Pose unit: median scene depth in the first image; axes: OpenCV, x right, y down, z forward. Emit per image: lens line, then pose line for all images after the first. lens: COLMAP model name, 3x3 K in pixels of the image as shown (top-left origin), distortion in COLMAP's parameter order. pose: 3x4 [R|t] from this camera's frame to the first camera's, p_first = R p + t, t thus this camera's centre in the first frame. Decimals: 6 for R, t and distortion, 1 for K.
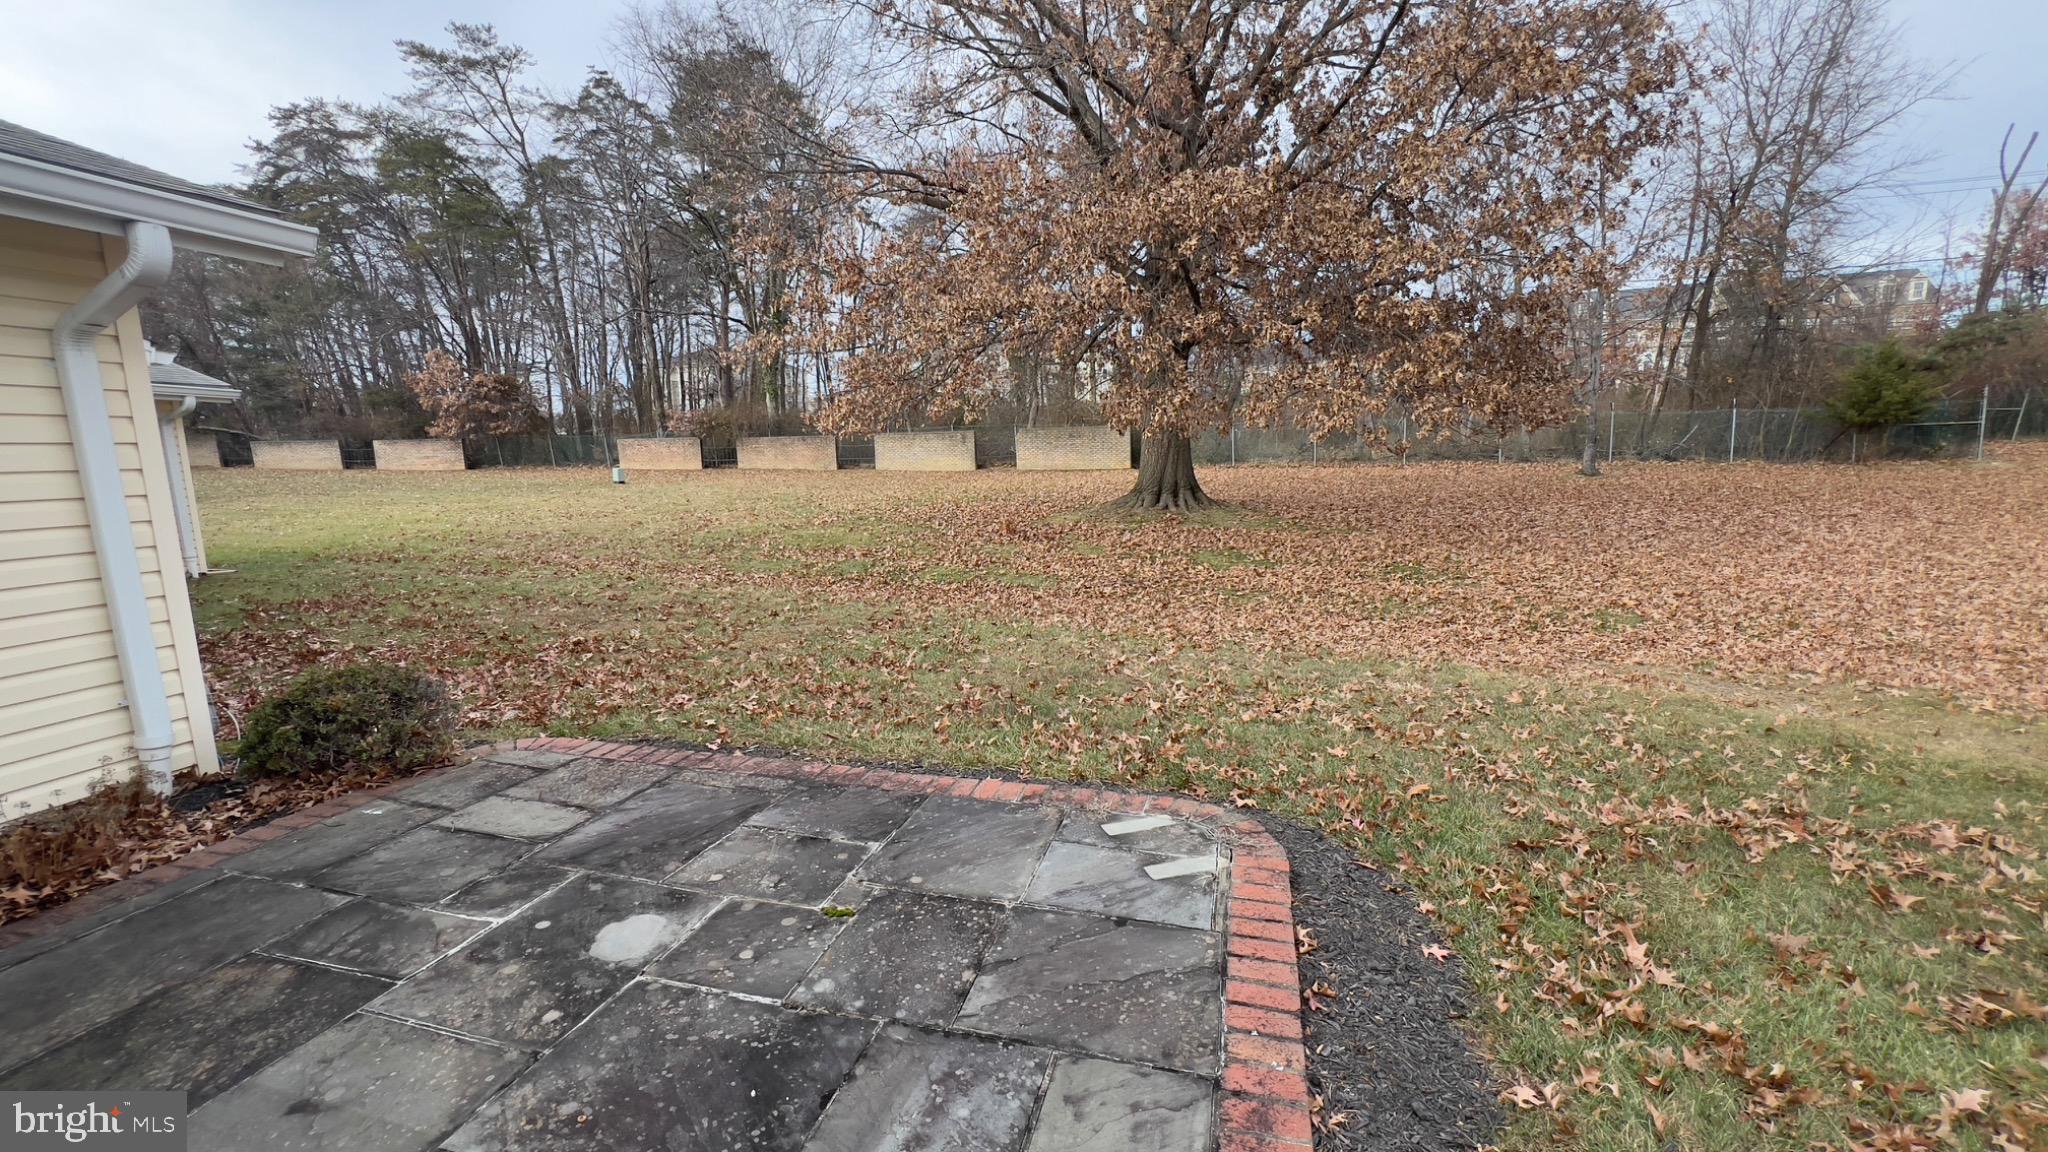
lens RADIAL K [[819.2, 0, 1020.6], [0, 819.2, 572.4], [0, 0, 1]] dist [-0.005662, 0.001583]
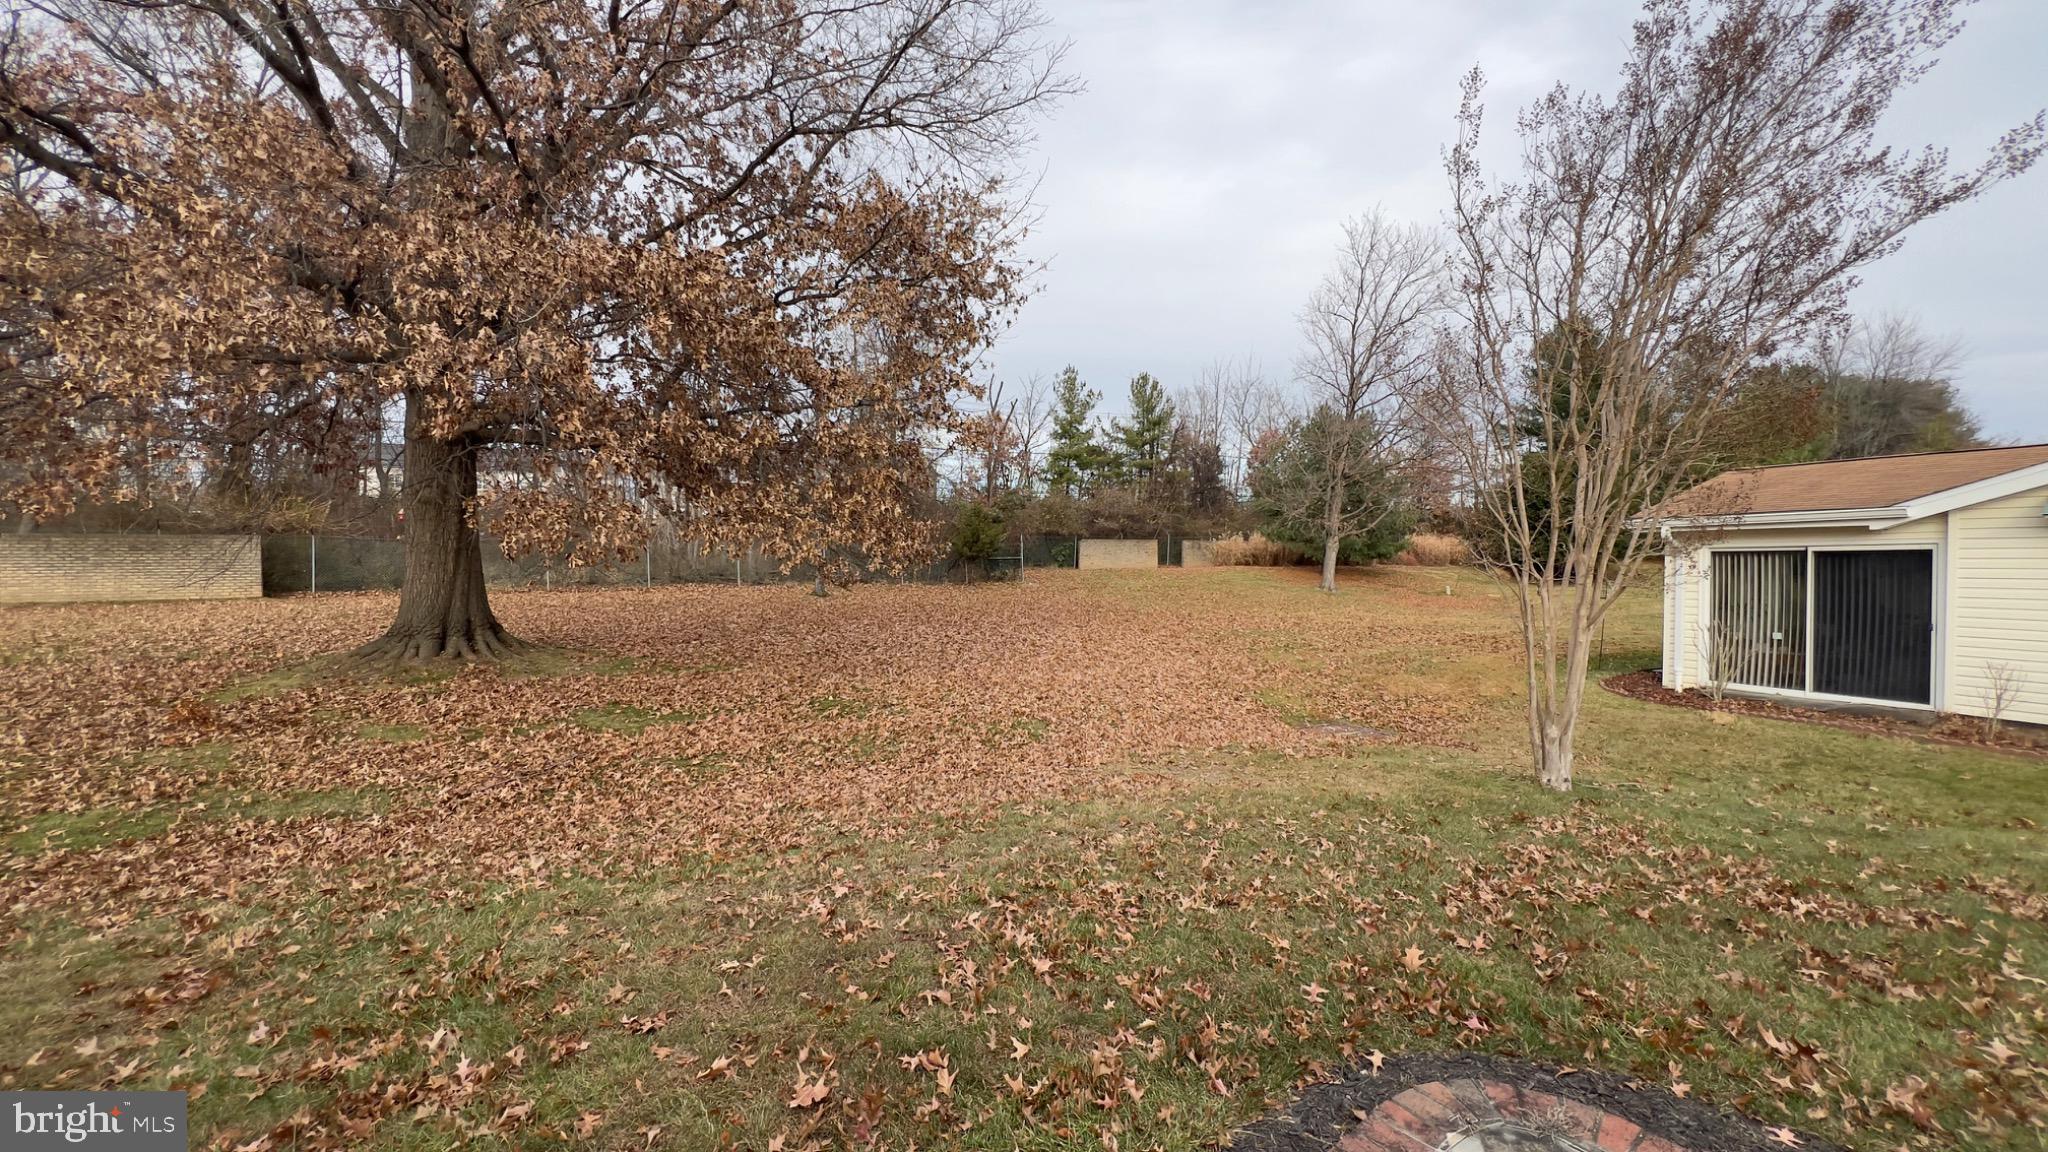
lens RADIAL K [[816.9, 0, 1019.6], [0, 816.9, 572.7], [0, 0, 1]] dist [-0.004072, 0.000769]
pose [[0.575931, 0.004564, 0.817485, -0.082476], [0.112959, 0.989948, -0.085108, -0.022081], [-0.809656, 0.141359, 0.569626, 0.112750]]
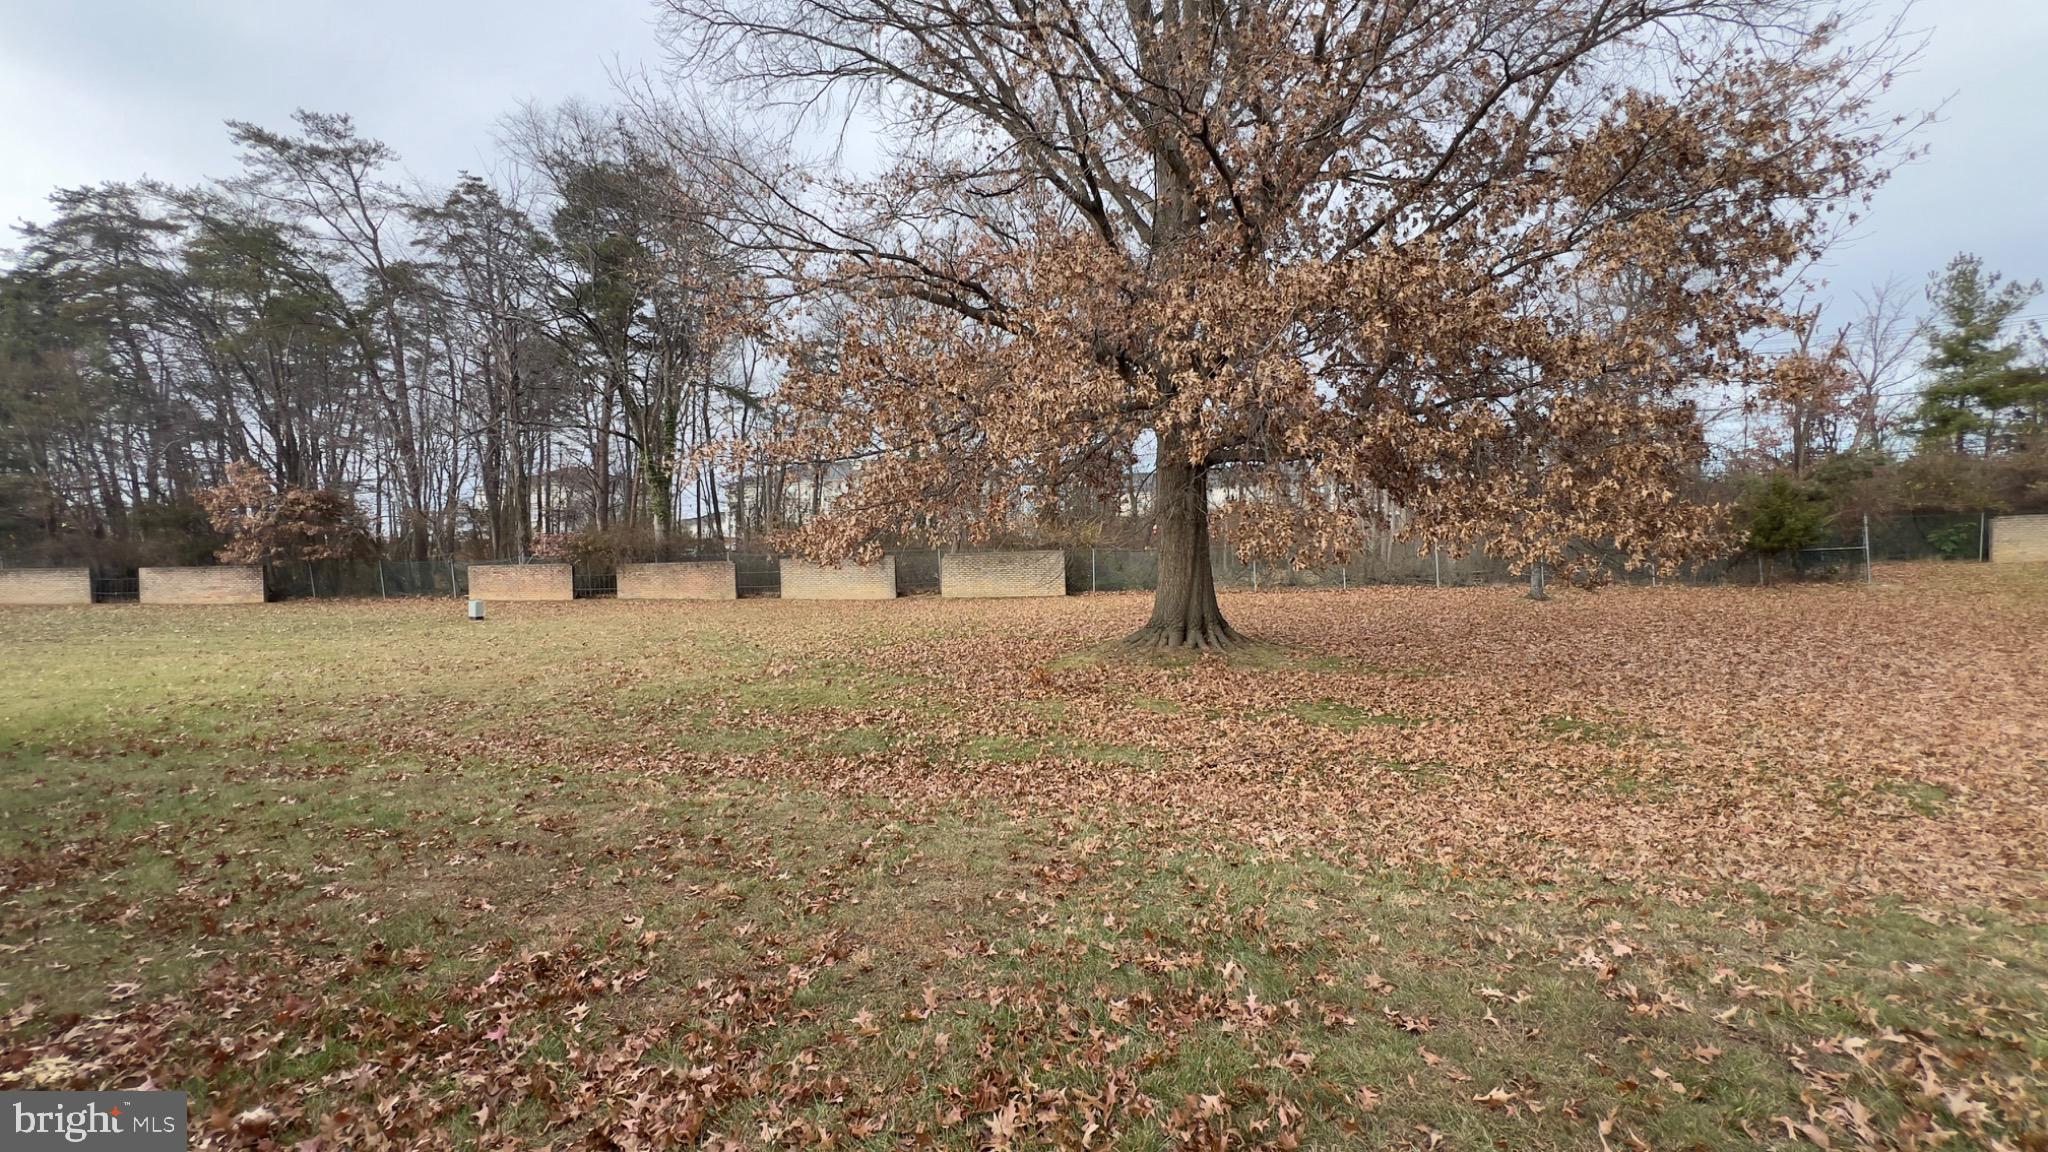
lens RADIAL K [[816.9, 0, 1020.4], [0, 816.9, 572.1], [0, 0, 1]] dist [-0.004072, 0.000769]
pose [[0.987132, -0.004292, 0.159848, -0.091996], [0.028110, 0.988730, -0.147044, -0.022674], [-0.157415, 0.149645, 0.976128, 0.116095]]
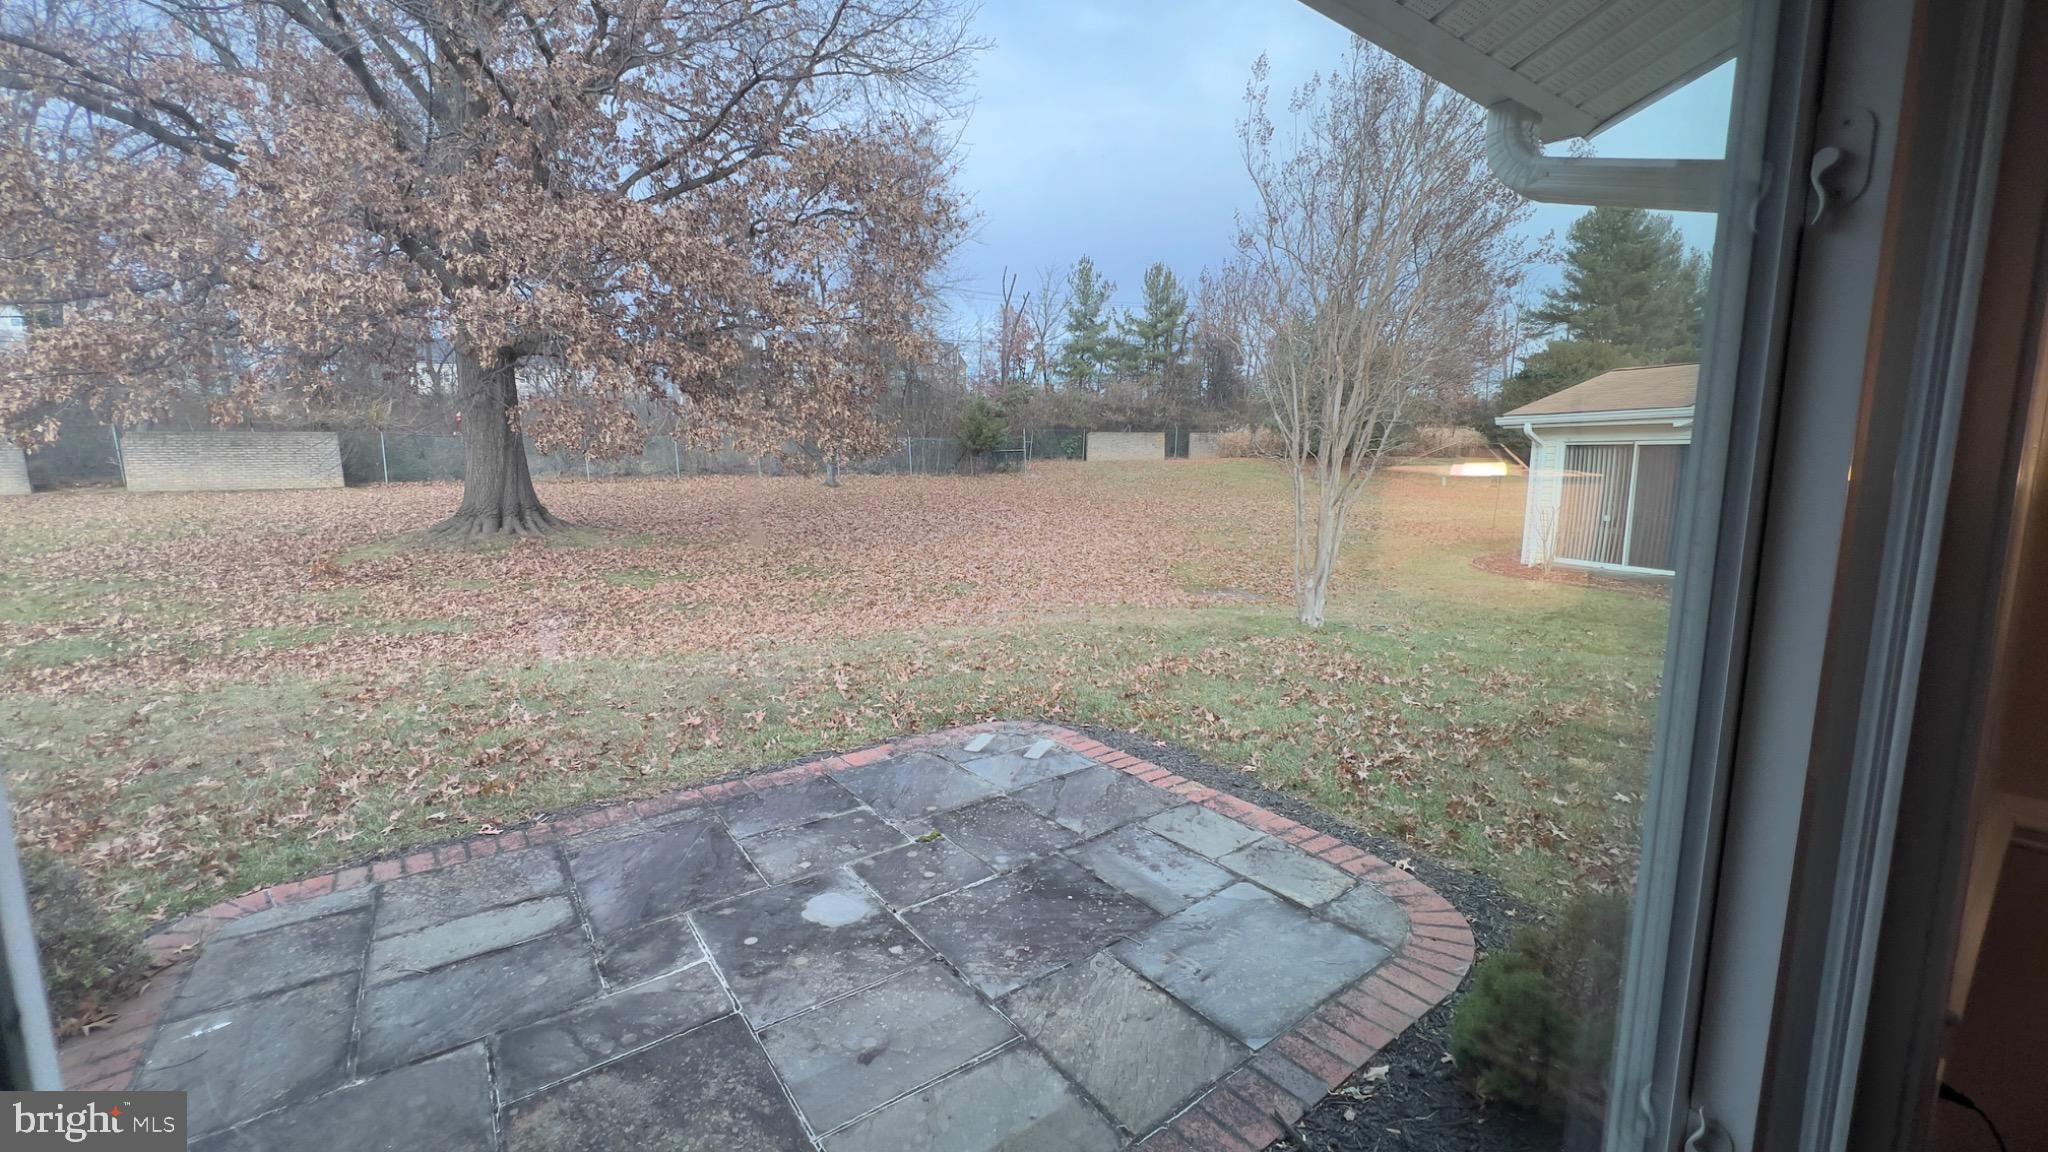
lens RADIAL K [[816.9, 0, 1019.3], [0, 816.9, 572.2], [0, 0, 1]] dist [-0.004072, 0.000769]
pose [[0.615204, -0.098787, 0.782154, -0.121930], [0.109573, 0.993203, 0.039258, -0.005625], [-0.780716, 0.061551, 0.621847, 0.002884]]
